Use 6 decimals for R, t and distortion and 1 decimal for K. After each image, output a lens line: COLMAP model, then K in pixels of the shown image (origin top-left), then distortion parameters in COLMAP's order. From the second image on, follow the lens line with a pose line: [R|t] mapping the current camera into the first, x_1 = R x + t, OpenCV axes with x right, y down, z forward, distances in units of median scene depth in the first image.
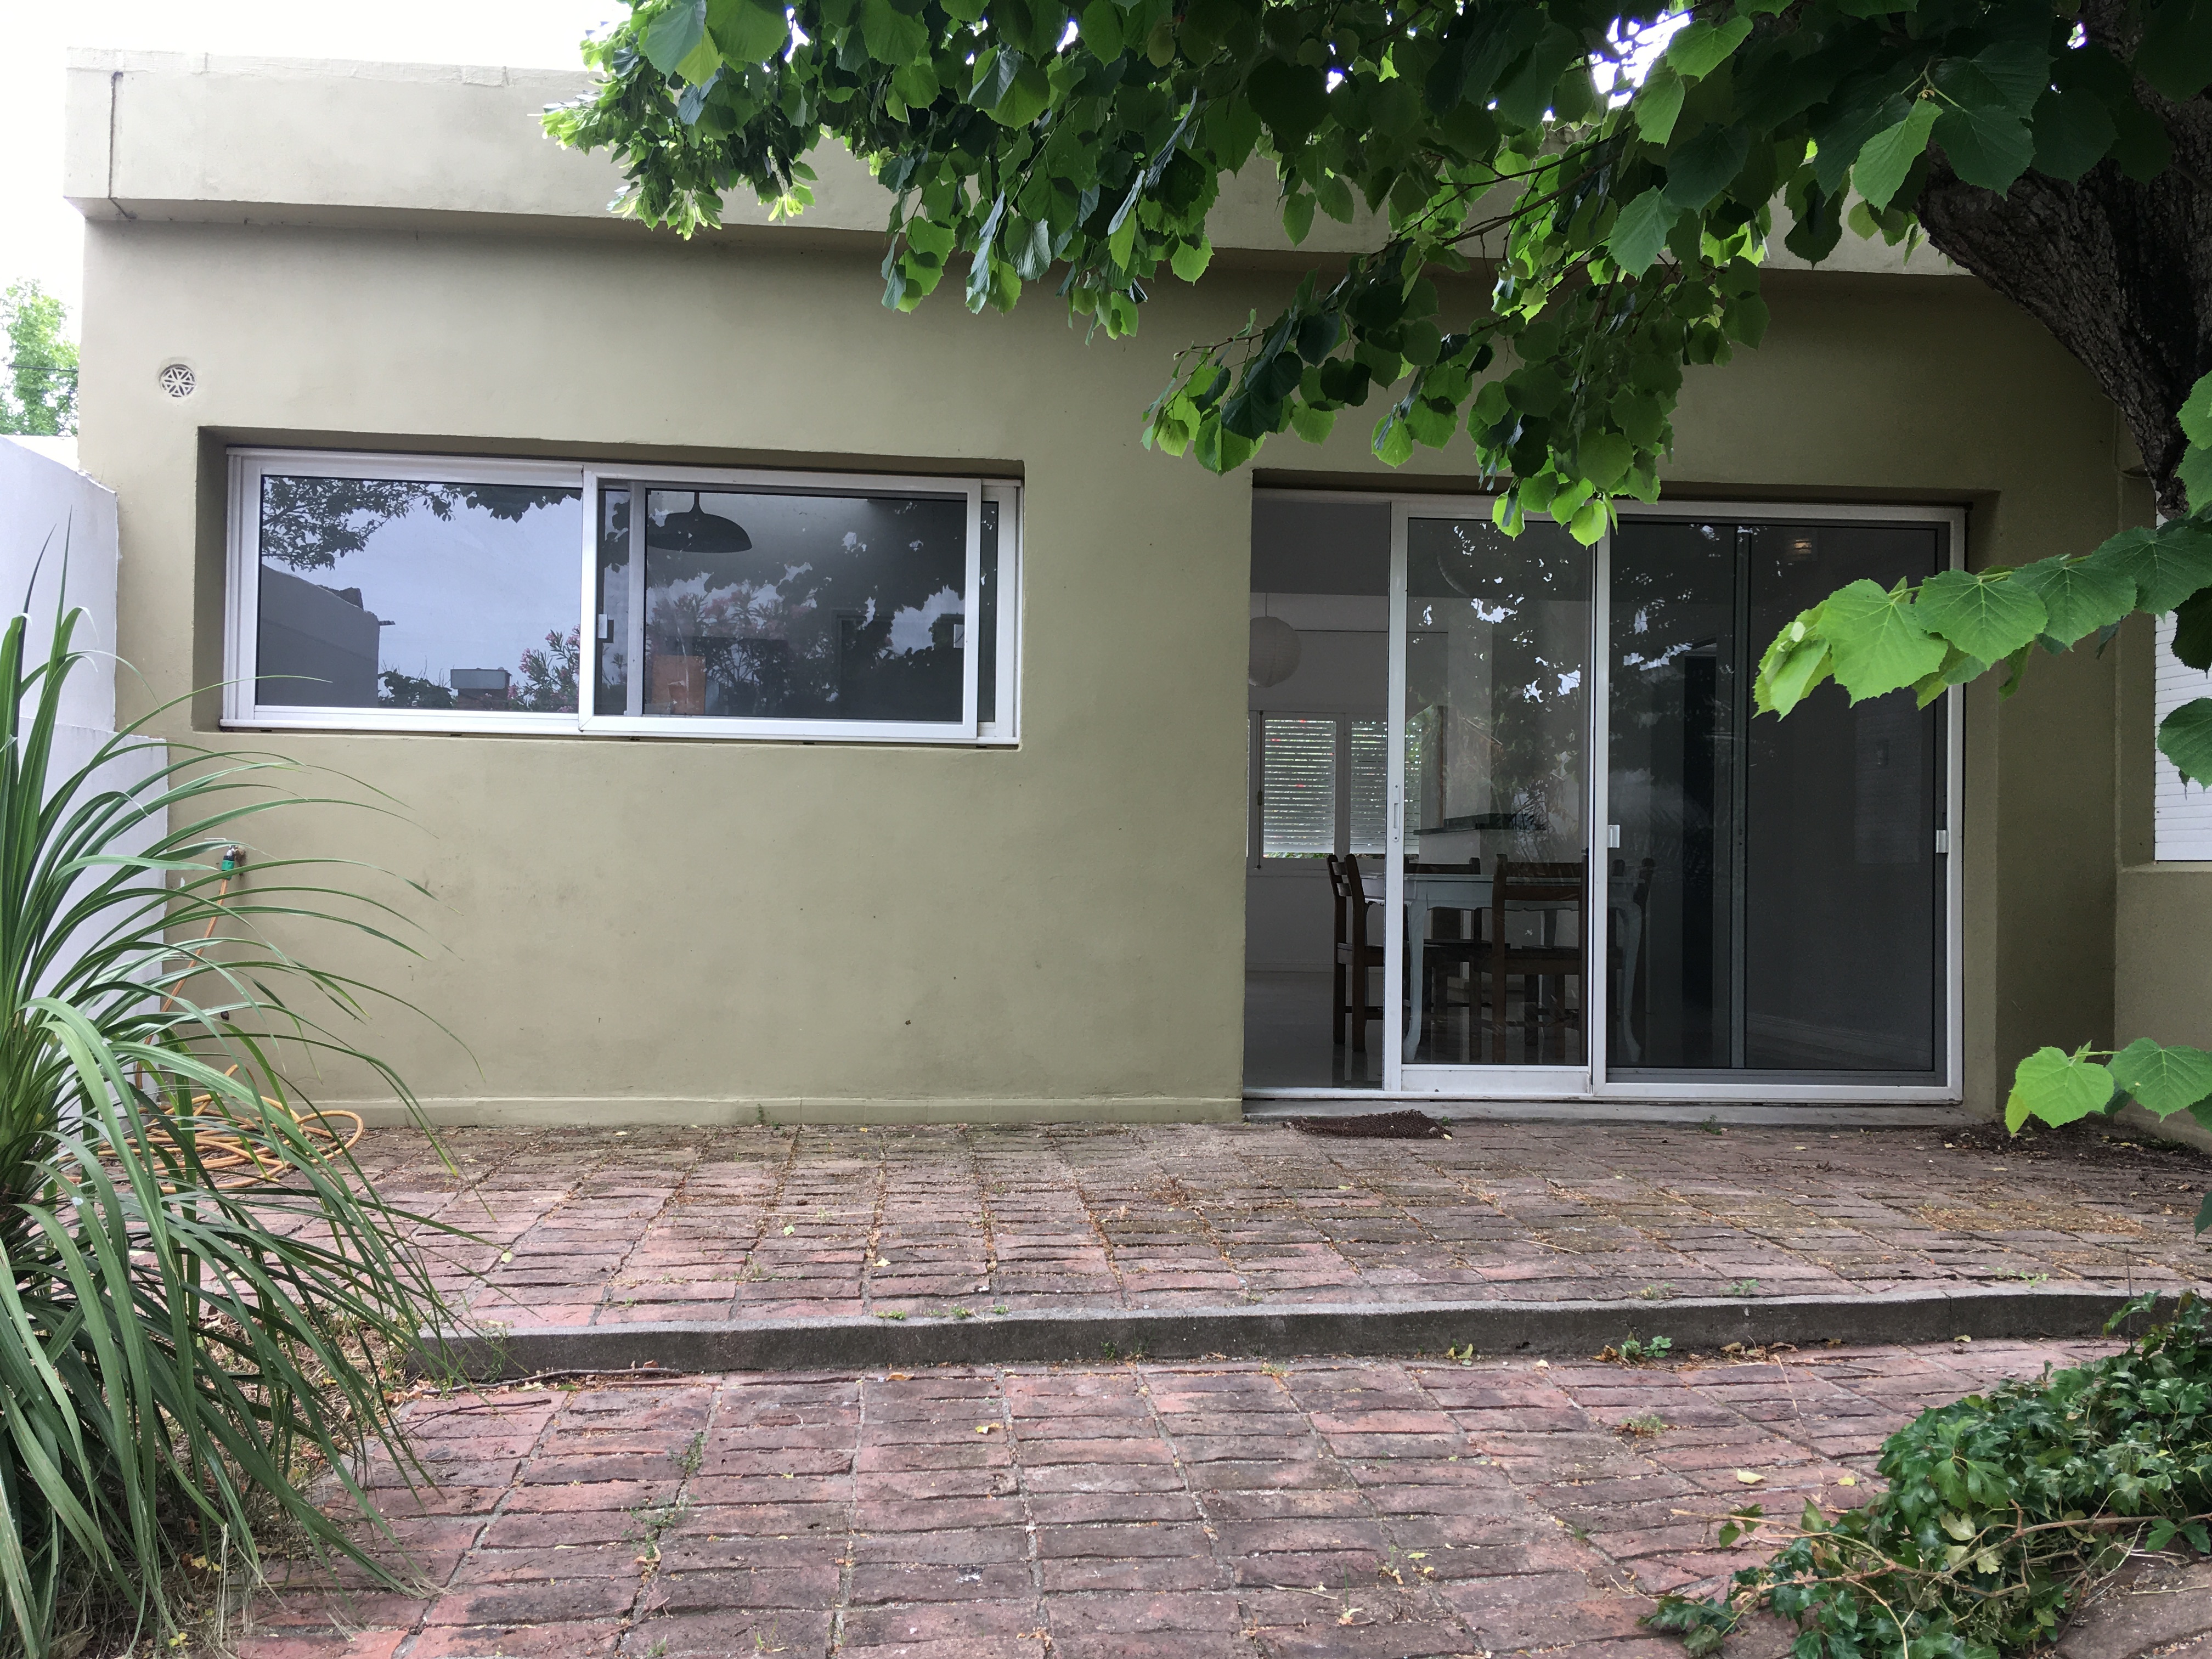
lens RADIAL K [[1865.2, 0, 1106.0], [0, 1865.2, 829.5], [0, 0, 1]] dist [0.058393, 0.003199]
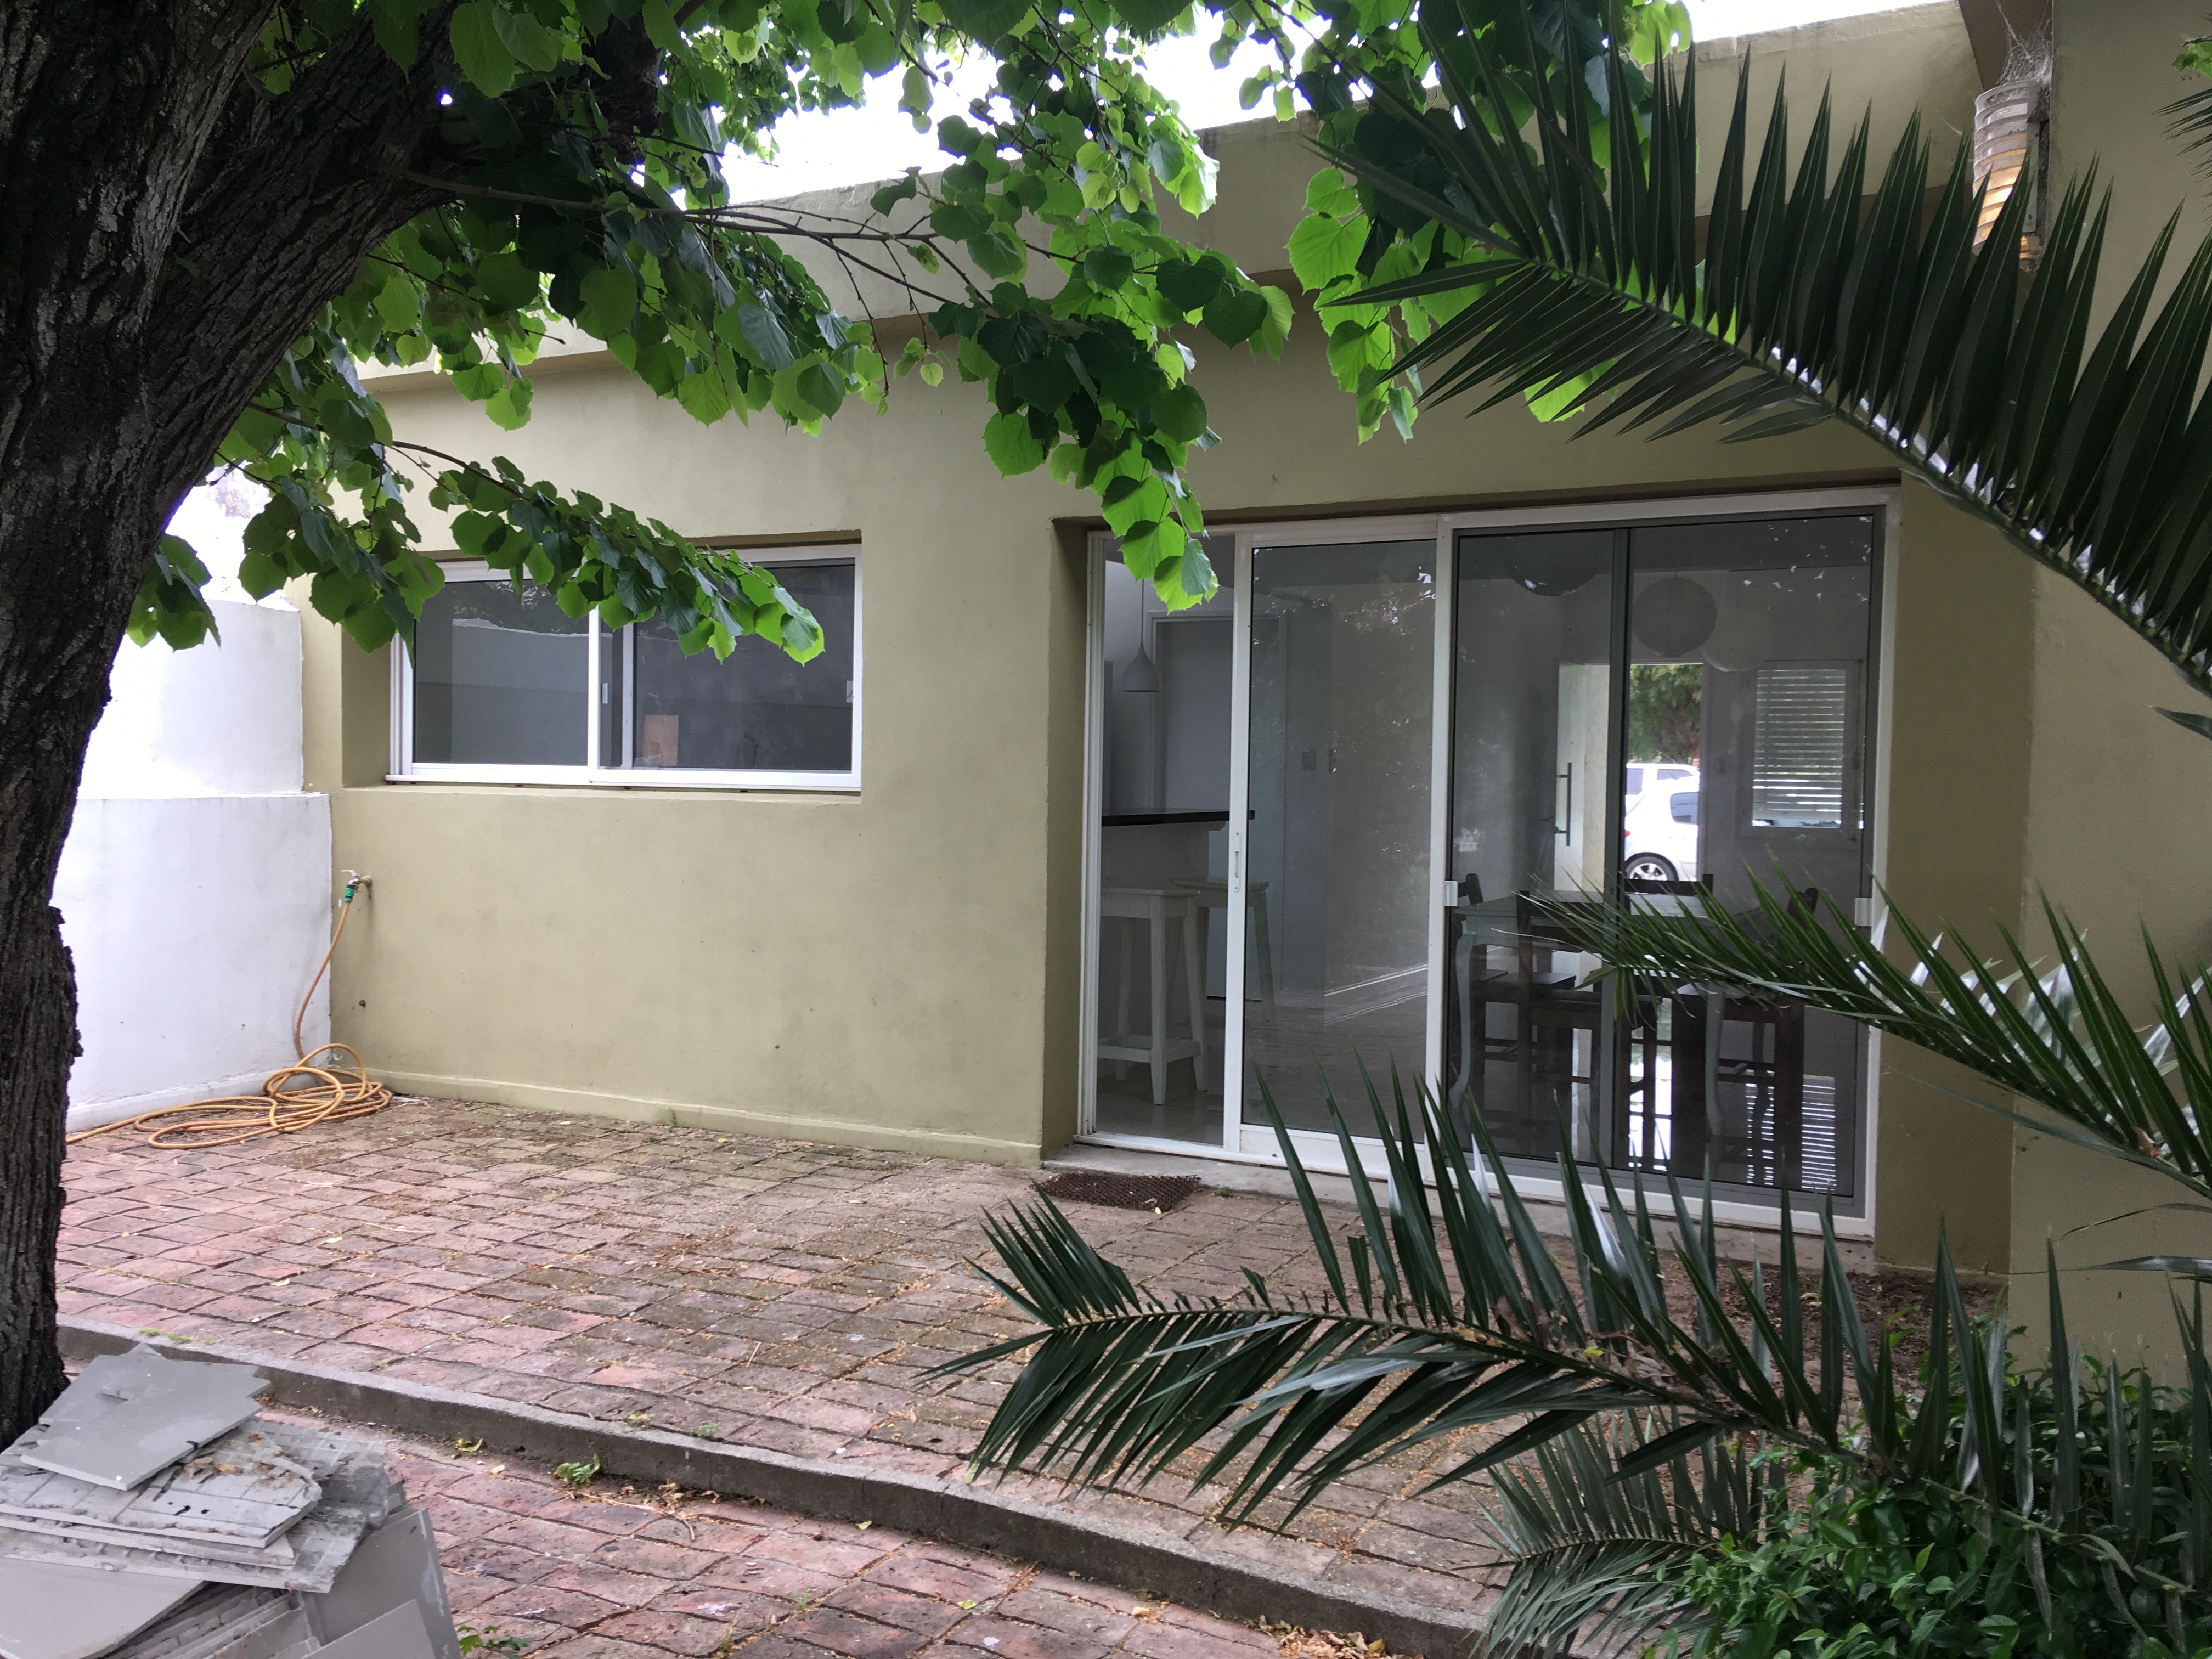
lens RADIAL K [[1865.2, 0, 1106.0], [0, 1865.2, 829.5], [0, 0, 1]] dist [0.058393, 0.003199]
pose [[0.836583, 0.014781, -0.547641, 0.659866], [0.014734, 0.998667, 0.049462, -0.077537], [0.547642, -0.049448, 0.835250, 0.181480]]
